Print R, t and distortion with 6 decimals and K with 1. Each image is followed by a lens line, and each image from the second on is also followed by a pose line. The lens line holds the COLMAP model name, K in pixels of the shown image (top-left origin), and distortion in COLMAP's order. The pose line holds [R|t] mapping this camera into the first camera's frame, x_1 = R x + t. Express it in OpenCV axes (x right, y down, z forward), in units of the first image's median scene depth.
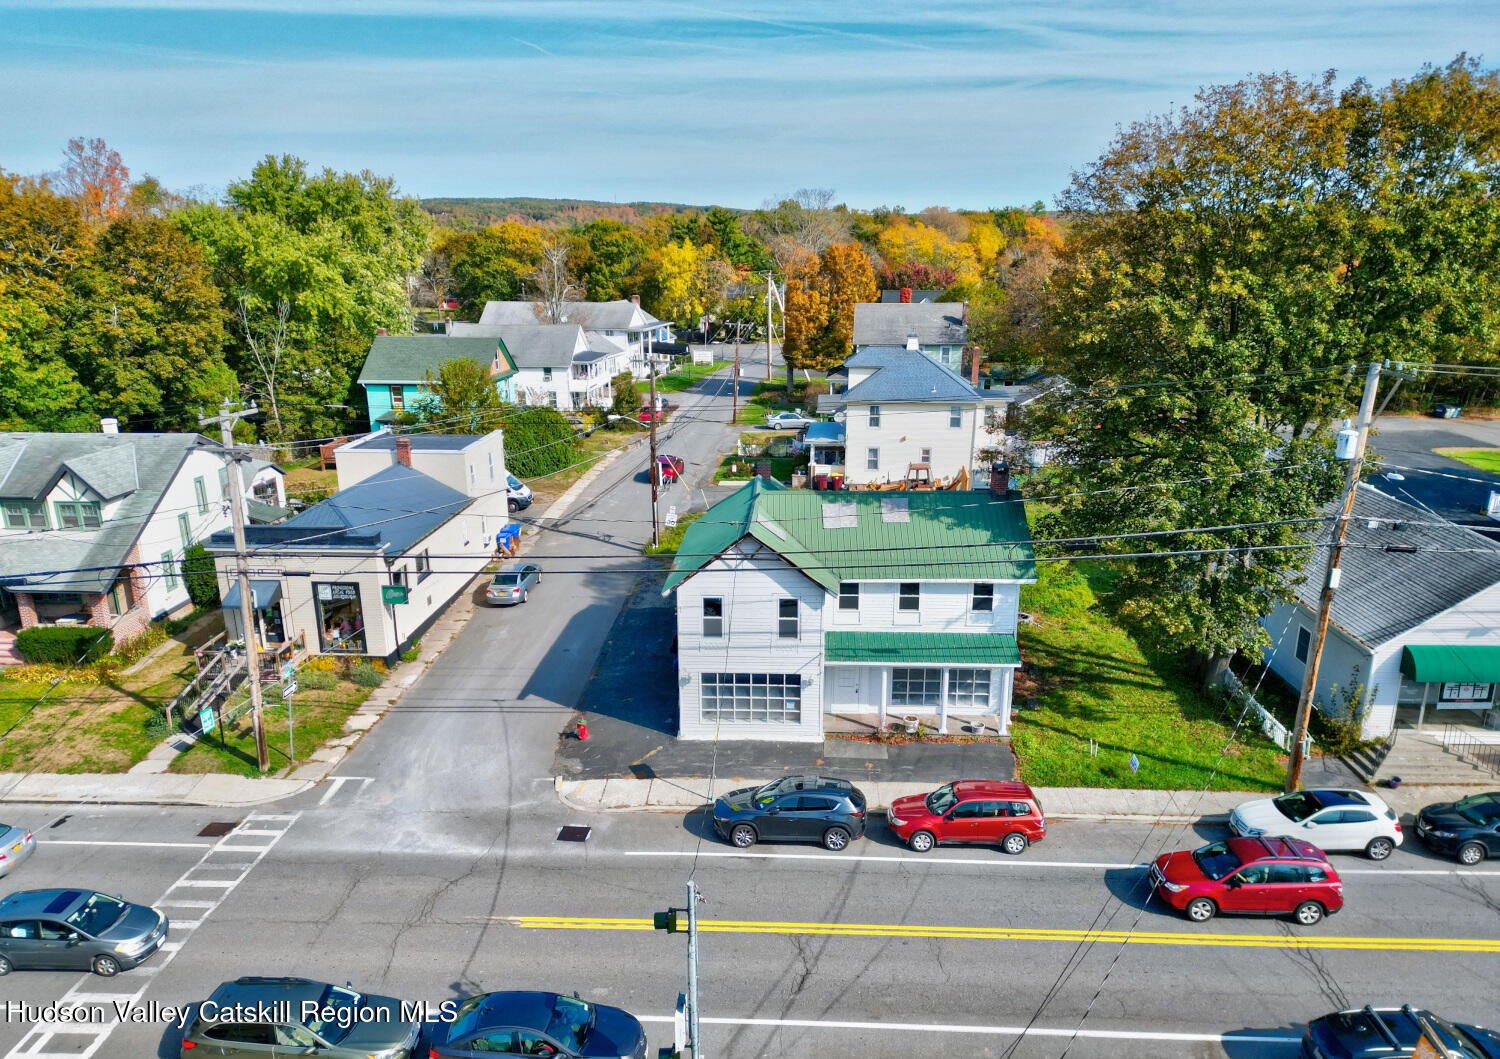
lens RADIAL K [[1042.1, 0, 742.3], [0, 1042.1, 576.9], [0, 0, 1]] dist [0.066435, -0.051199]
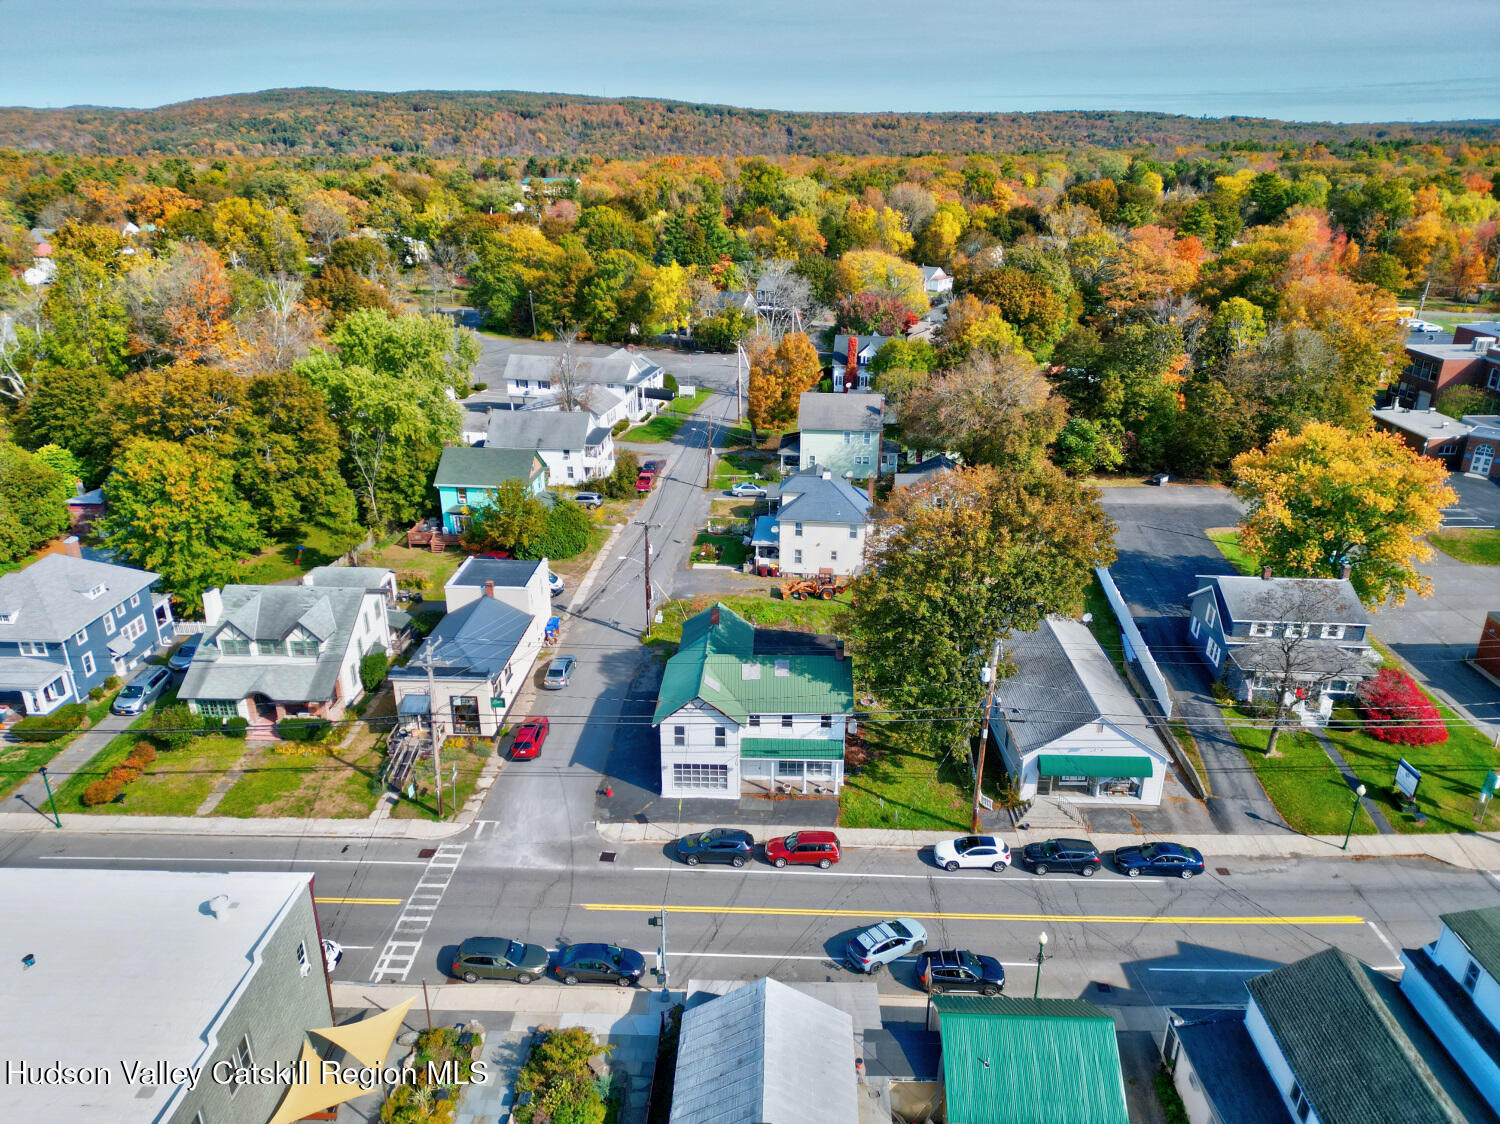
lens RADIAL K [[1034.7, 0, 749.0], [0, 1034.7, 568.8], [0, 0, 1]] dist [0.088672, -0.084337]
pose [[0.999884, 0.004027, 0.014656, 0.062964], [-0.005334, 0.995903, 0.090269, -0.397171], [-0.014232, -0.090336, 0.995810, -0.766905]]
